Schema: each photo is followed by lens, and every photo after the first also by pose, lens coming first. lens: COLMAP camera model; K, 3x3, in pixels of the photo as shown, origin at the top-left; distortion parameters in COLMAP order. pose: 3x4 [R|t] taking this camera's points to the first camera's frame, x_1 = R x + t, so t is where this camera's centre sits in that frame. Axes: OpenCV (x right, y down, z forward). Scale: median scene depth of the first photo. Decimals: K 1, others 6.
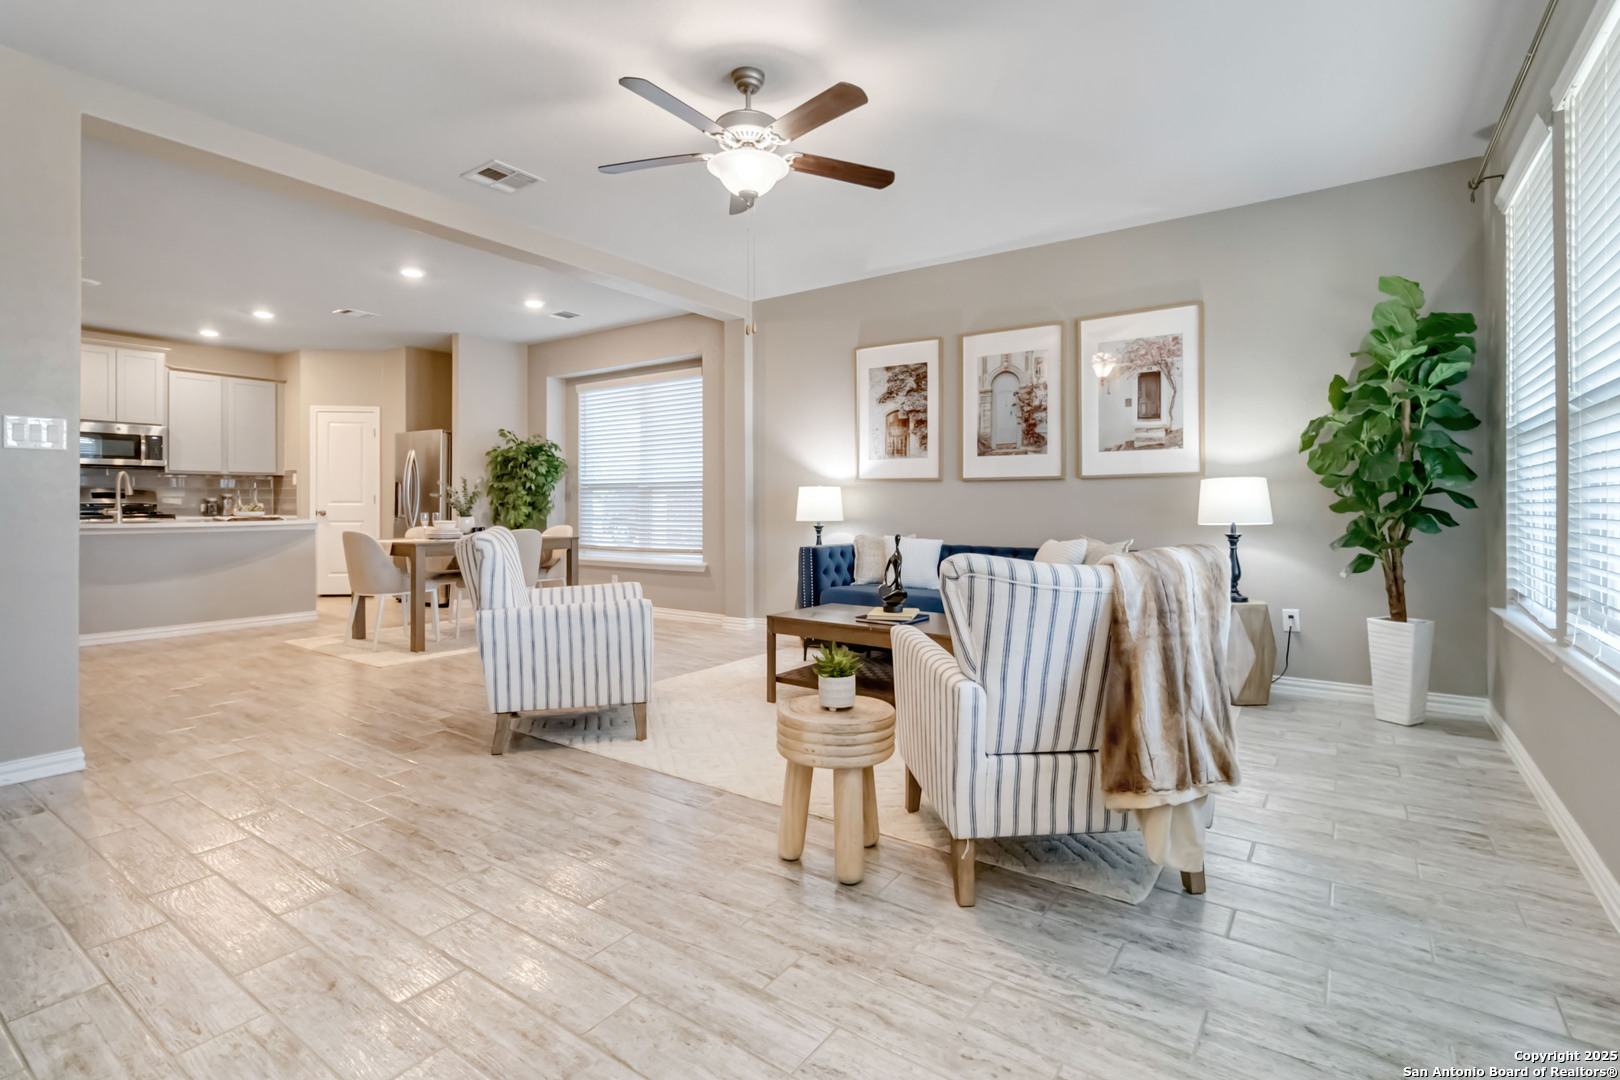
lens RADIAL K [[757.5, 0, 806.4], [0, 757.5, 515.6], [0, 0, 1]] dist [0.000798, 0.000405]
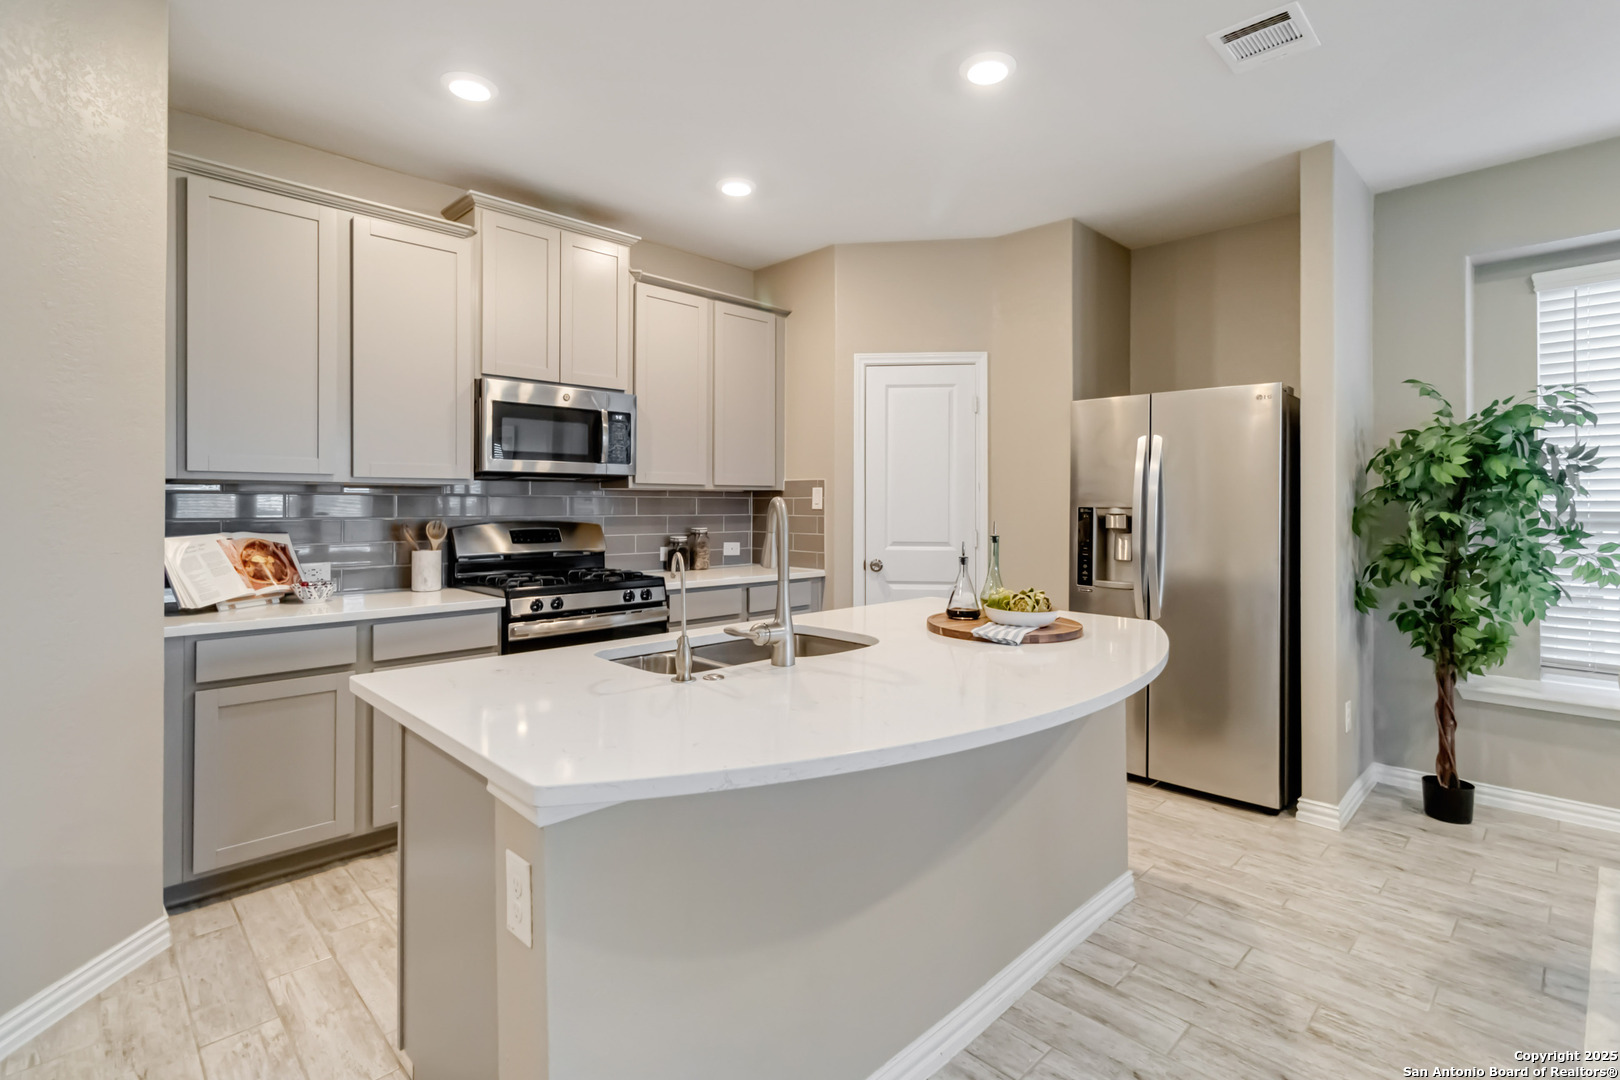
lens RADIAL K [[778.1, 0, 829.2], [0, 778.1, 501.3], [0, 0, 1]] dist [0.001194, 0.000587]
pose [[0.987898, 0.006913, -0.154953, -0.629107], [-0.008040, 0.999946, -0.006646, -0.045570], [0.154899, 0.007811, 0.987899, 0.513892]]
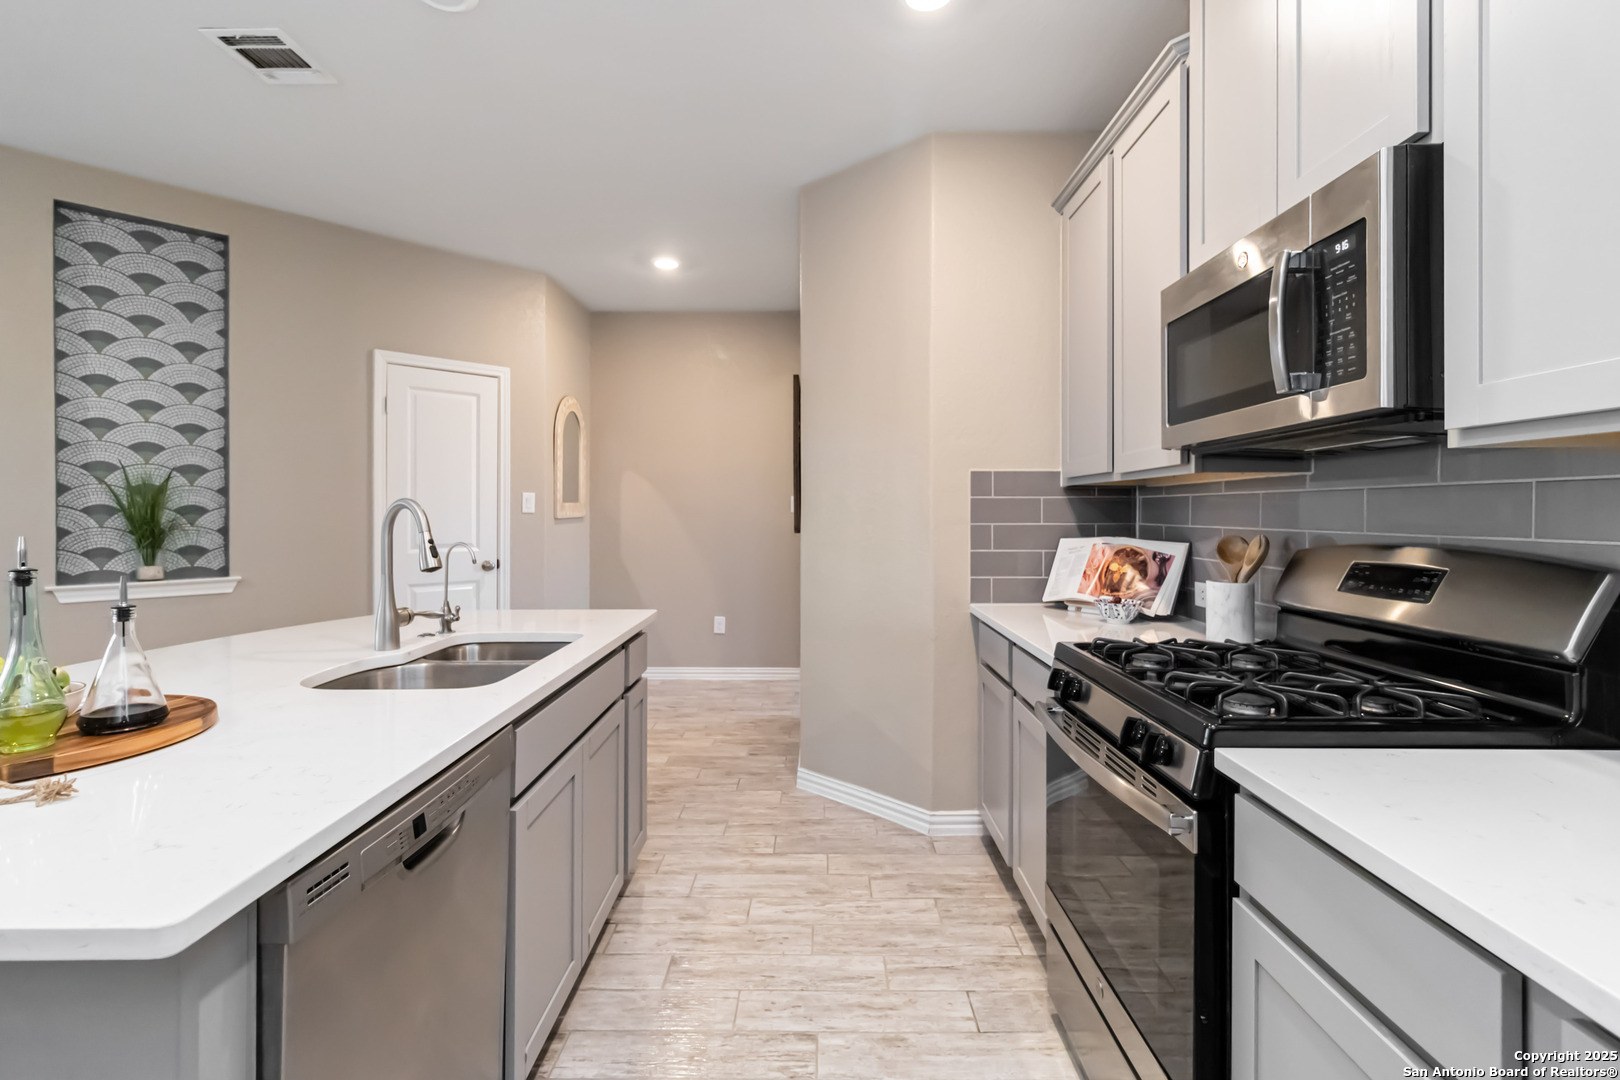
lens RADIAL K [[757.5, 0, 806.4], [0, 757.5, 515.6], [0, 0, 1]] dist [0.000798, 0.000405]
pose [[-0.821578, 0.007703, -0.570044, -0.649449], [0.001541, 0.999935, 0.011291, -0.045206], [0.570094, 0.008398, -0.821537, 1.042269]]
